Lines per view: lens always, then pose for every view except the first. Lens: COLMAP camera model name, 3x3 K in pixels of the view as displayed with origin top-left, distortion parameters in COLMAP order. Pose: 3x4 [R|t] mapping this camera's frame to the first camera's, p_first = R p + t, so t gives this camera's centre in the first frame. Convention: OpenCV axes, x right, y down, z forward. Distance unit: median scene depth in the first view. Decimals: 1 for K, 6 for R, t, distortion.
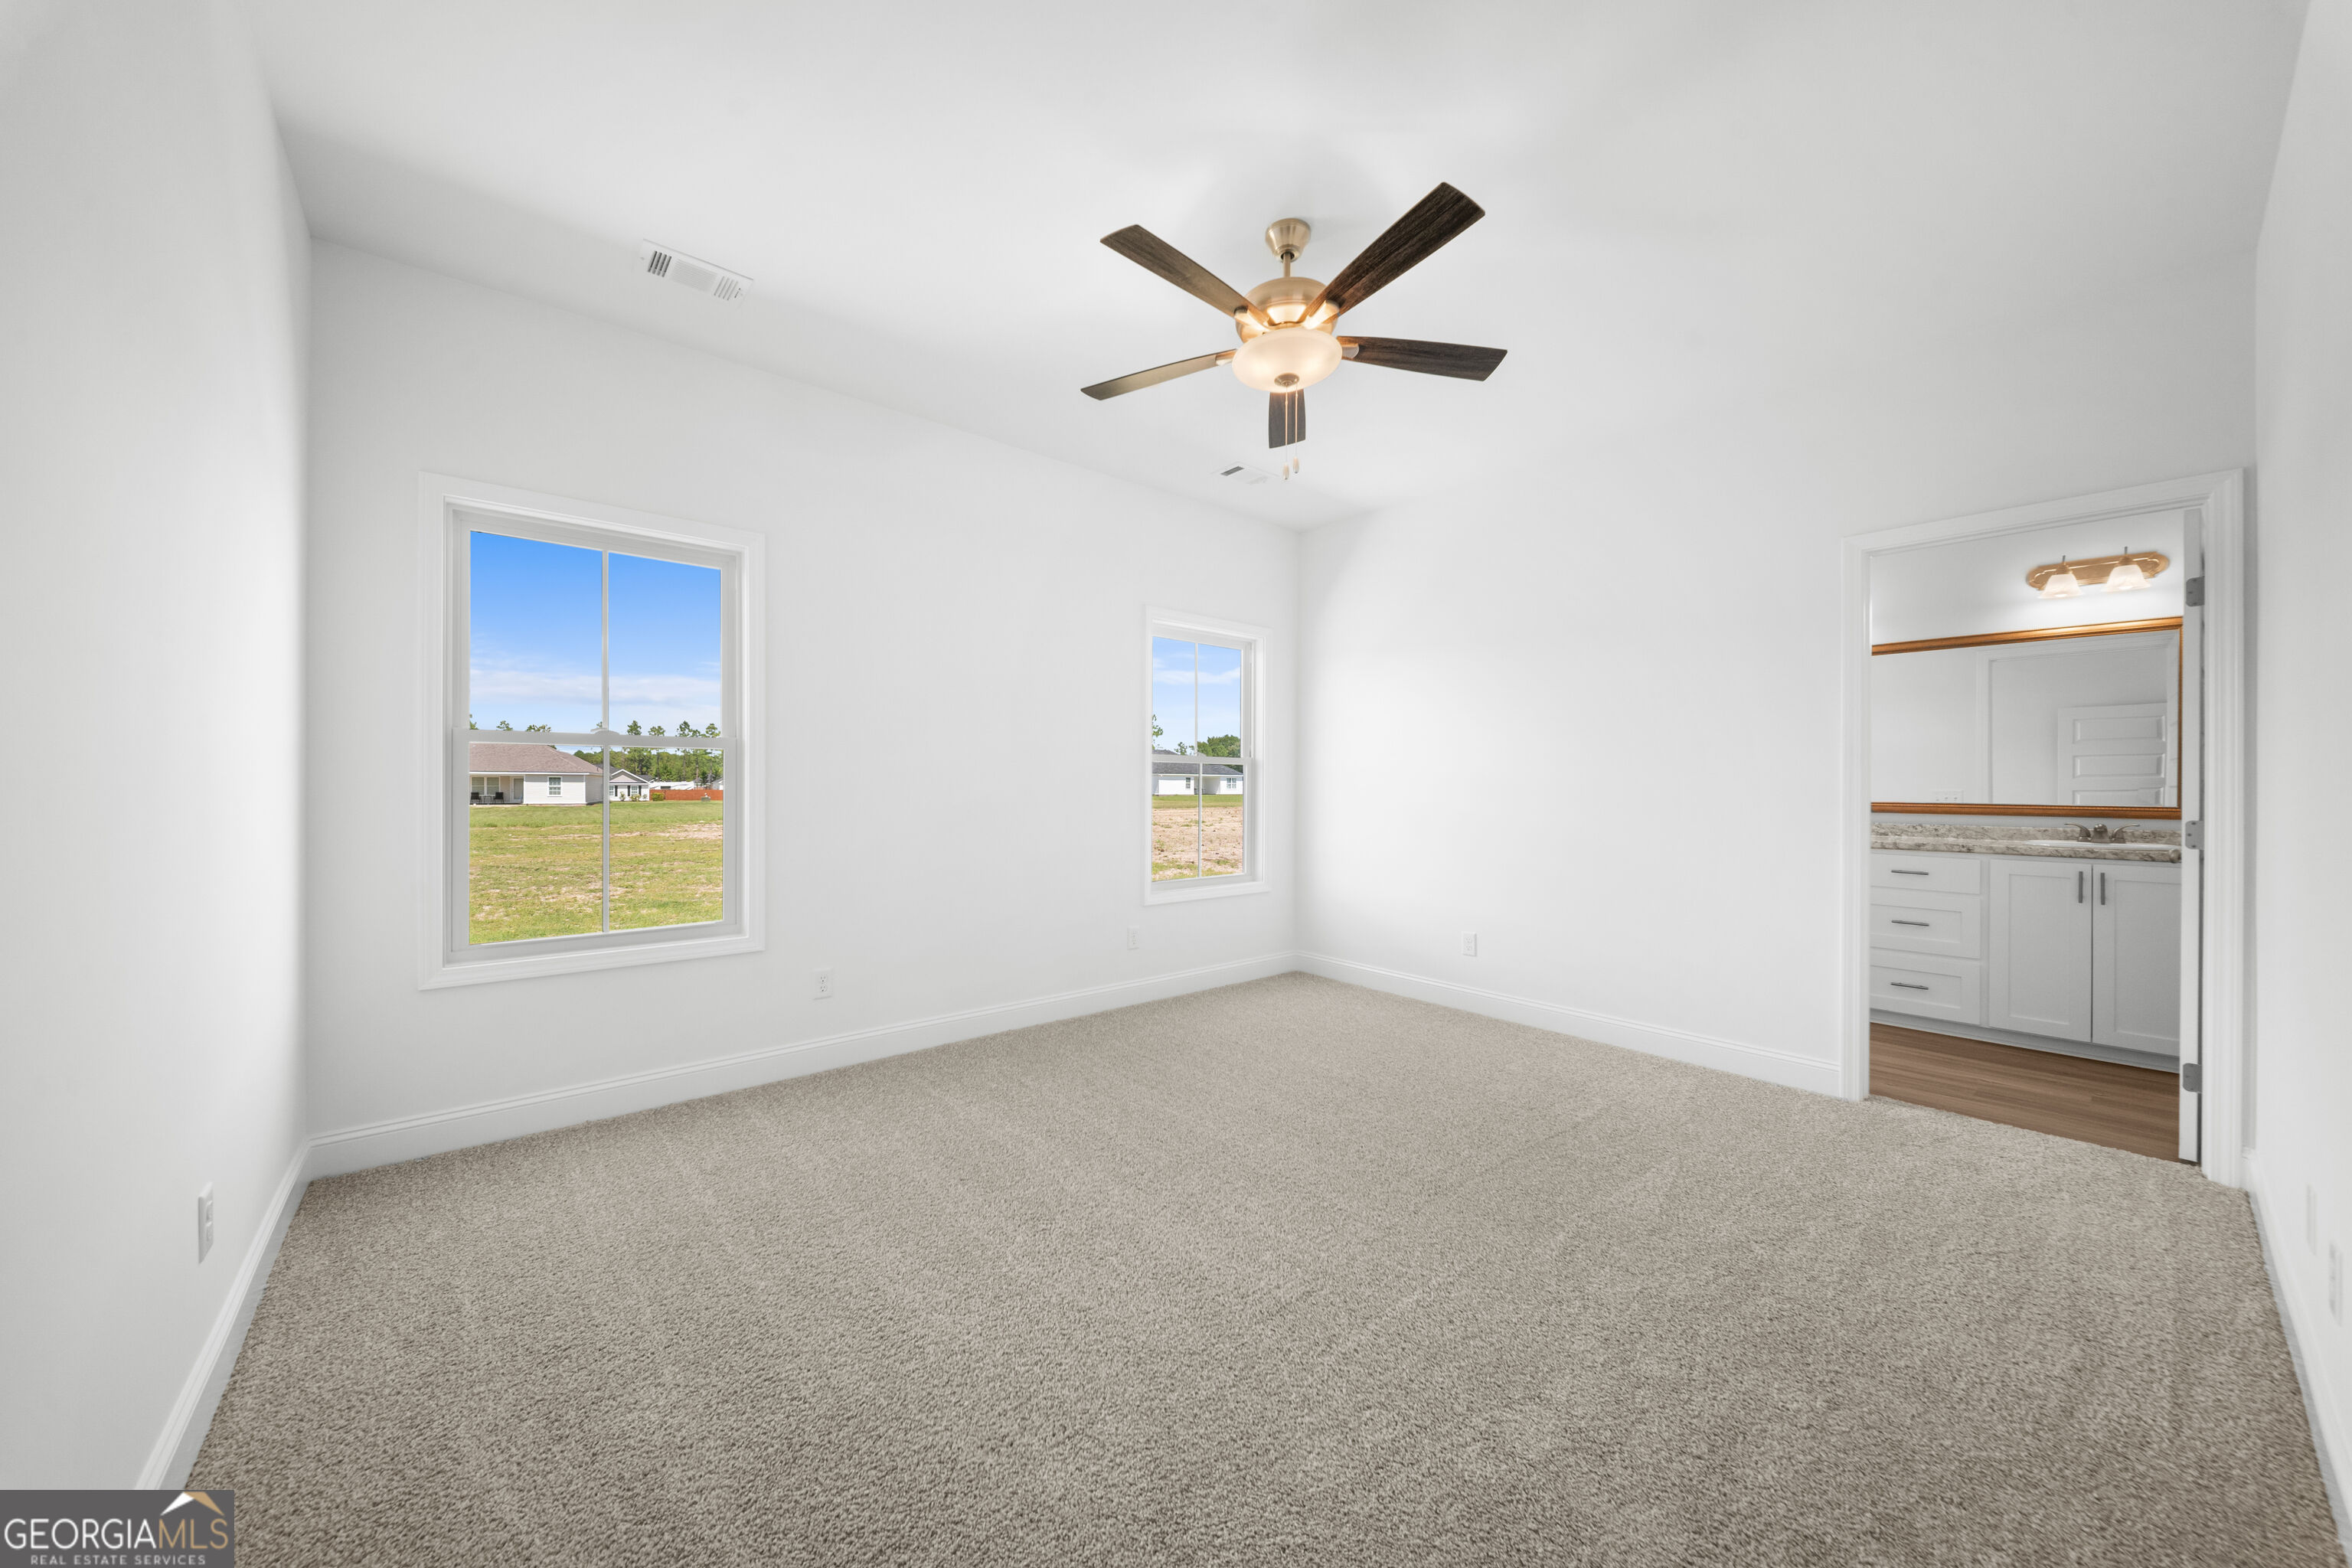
lens RADIAL K [[829.7, 0, 1159.5], [0, 829.7, 791.1], [0, 0, 1]] dist [0.001768, -0.002095]
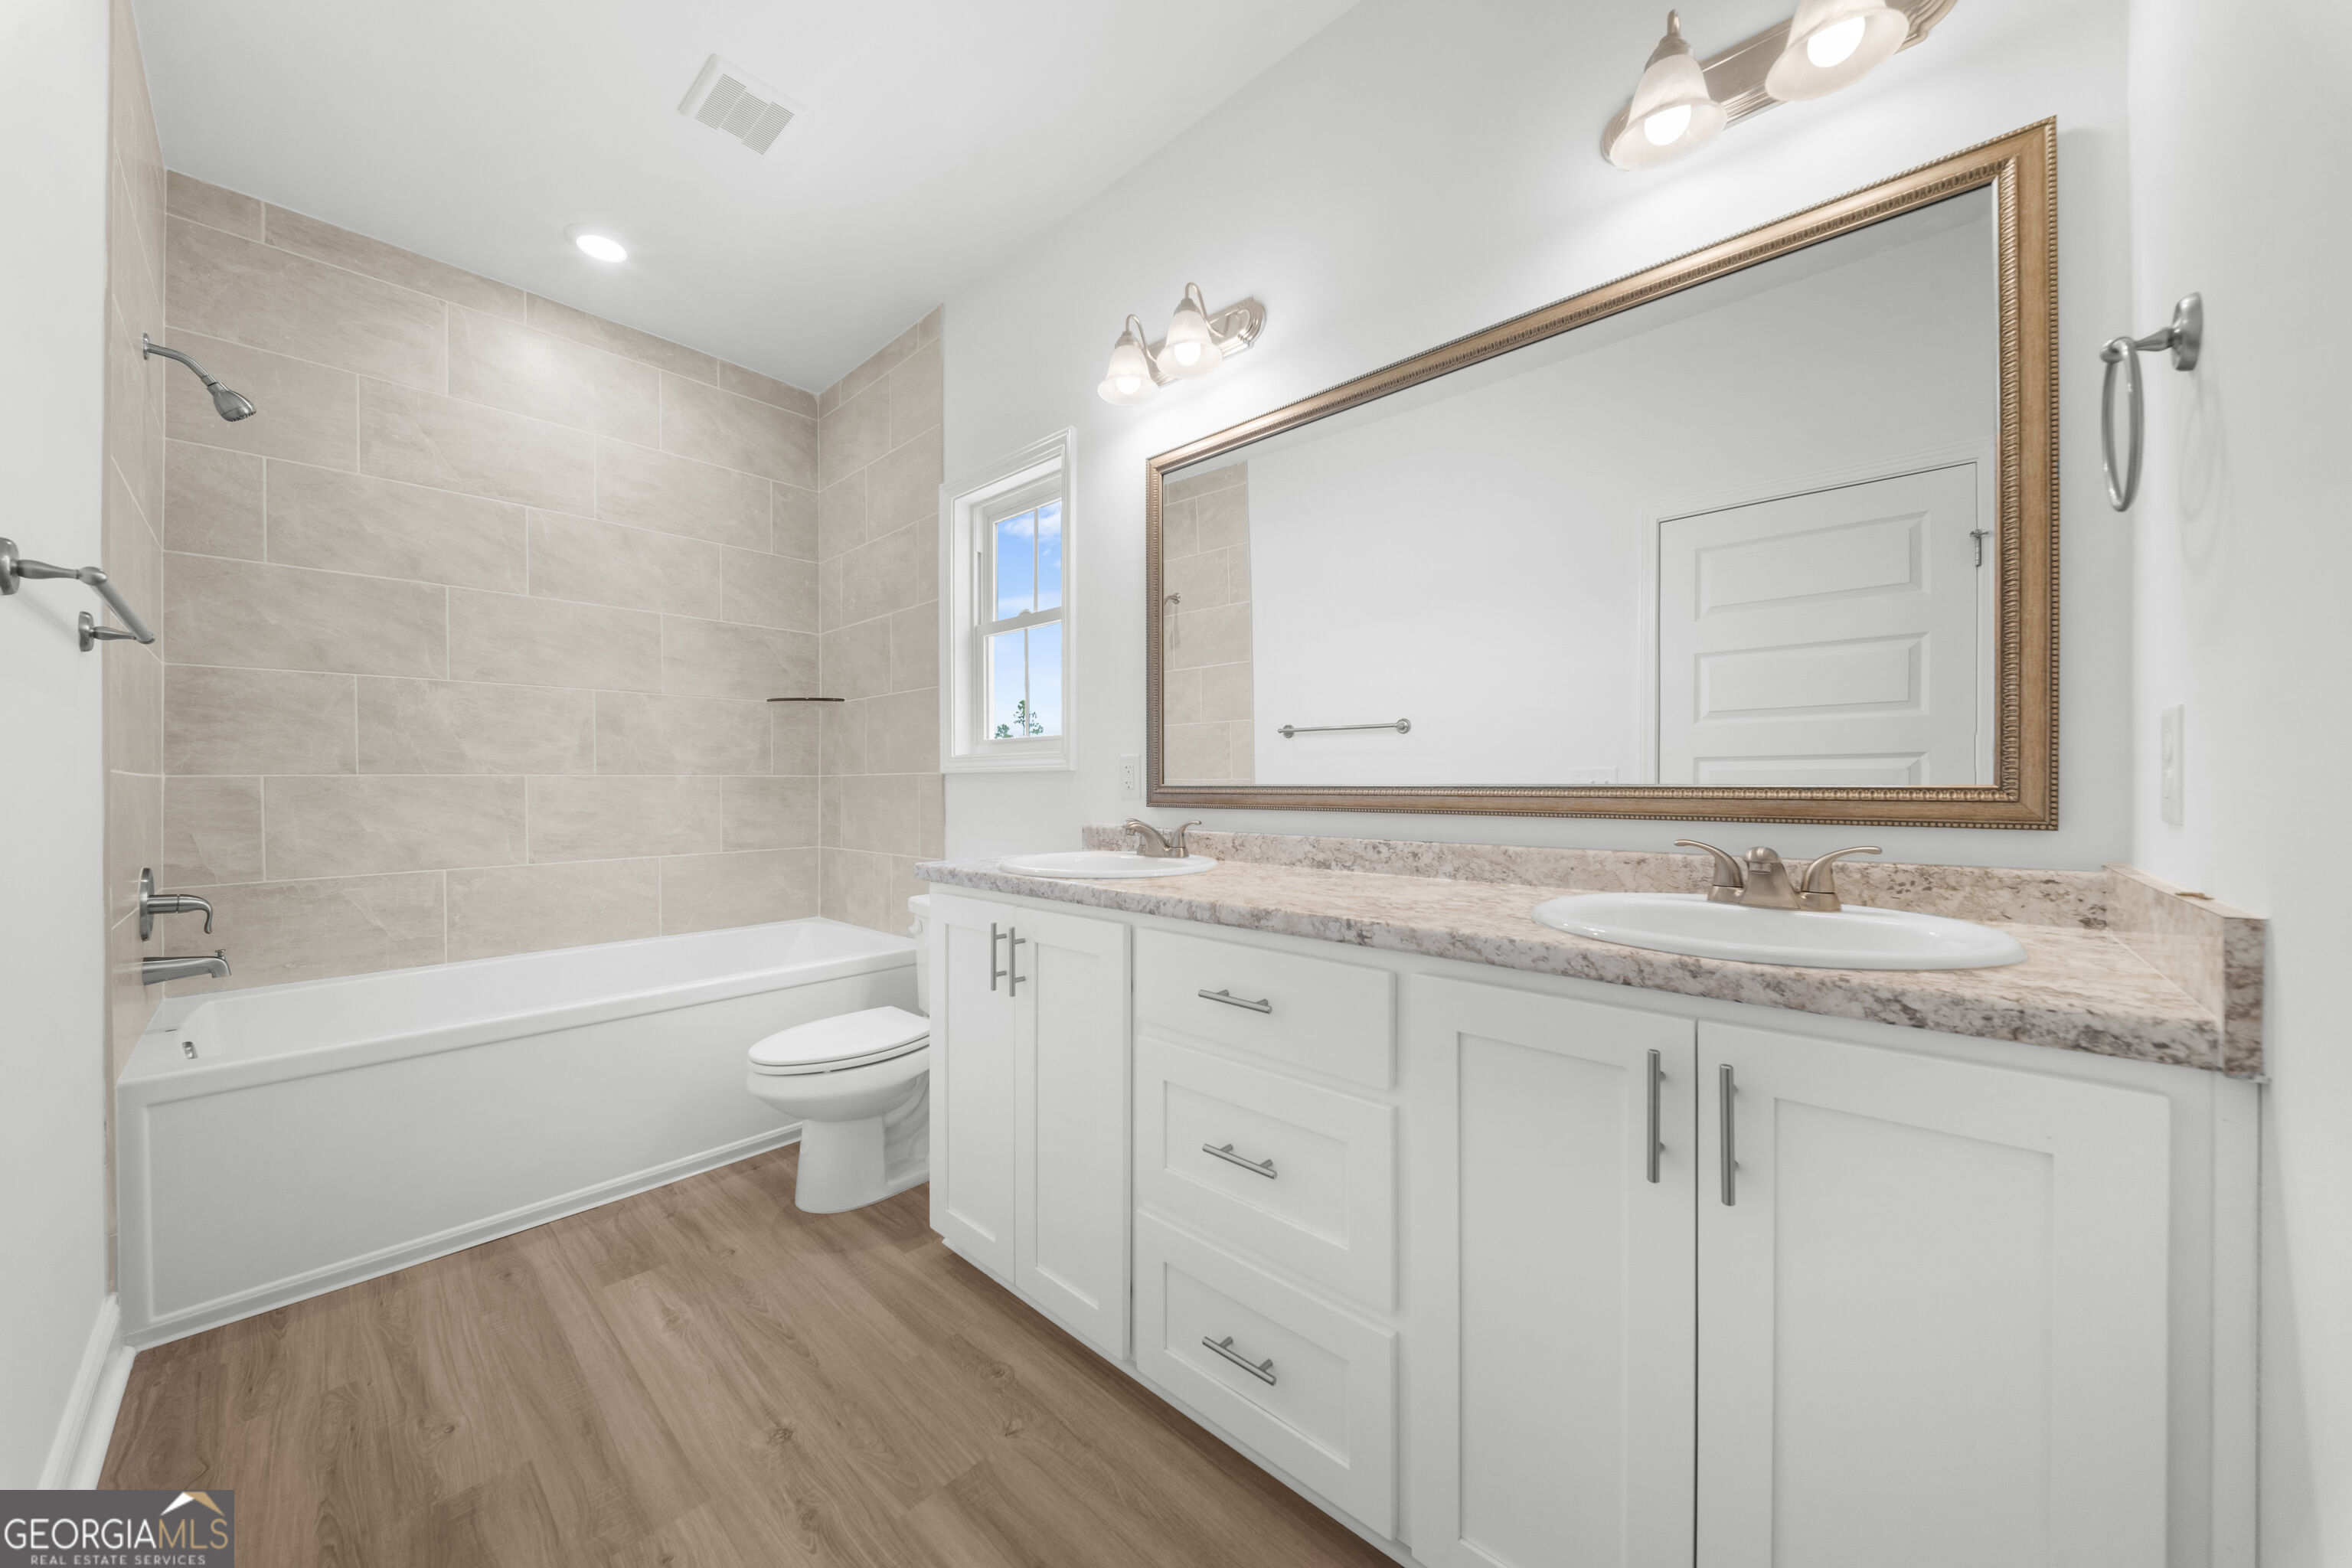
lens RADIAL K [[829.7, 0, 1159.5], [0, 829.7, 791.1], [0, 0, 1]] dist [0.001768, -0.002095]
pose [[0.992061, -0.004473, 0.125678, 0.883655], [0.004987, 0.999980, -0.003774, 0.020939], [-0.125659, 0.004371, 0.992064, 0.733525]]
